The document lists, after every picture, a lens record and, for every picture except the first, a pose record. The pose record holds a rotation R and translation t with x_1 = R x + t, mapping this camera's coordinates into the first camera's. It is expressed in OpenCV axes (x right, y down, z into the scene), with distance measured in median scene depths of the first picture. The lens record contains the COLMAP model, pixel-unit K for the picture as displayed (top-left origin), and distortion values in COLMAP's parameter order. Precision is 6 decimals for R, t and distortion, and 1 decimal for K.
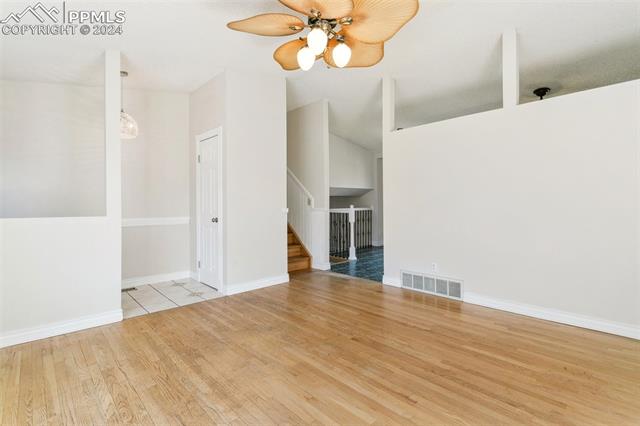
lens RADIAL K [[304.7, 0, 308.5], [0, 304.7, 203.9], [0, 0, 1]] dist [-0.000725, 0.000158]
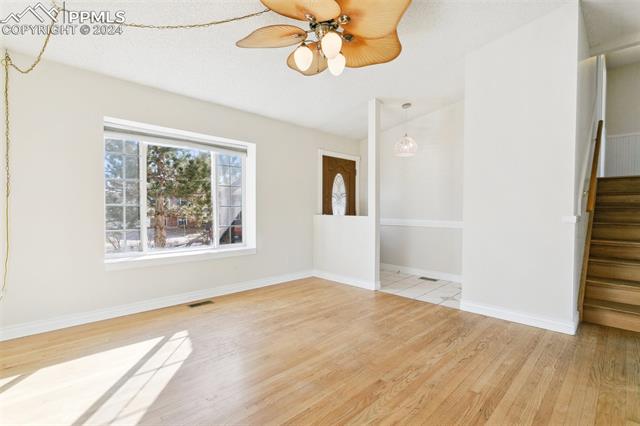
lens RADIAL K [[304.7, 0, 323.0], [0, 304.7, 213.5], [0, 0, 1]] dist [-0.000725, 0.000158]
pose [[0.042817, 0.020305, -0.998877, 0.869207], [-0.003633, 0.999790, 0.020167, -0.002647], [0.999076, 0.002766, 0.042881, 0.779509]]
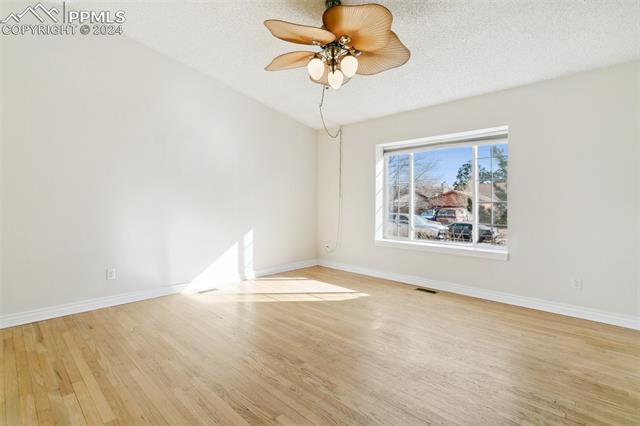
lens RADIAL K [[304.7, 0, 305.1], [0, 304.7, 201.7], [0, 0, 1]] dist [-0.000725, 0.000158]
pose [[-0.999344, -0.000378, -0.036202, 0.161251], [-0.000090, 0.999968, -0.007948, 0.002619], [0.036204, -0.007940, -0.999313, 1.763501]]
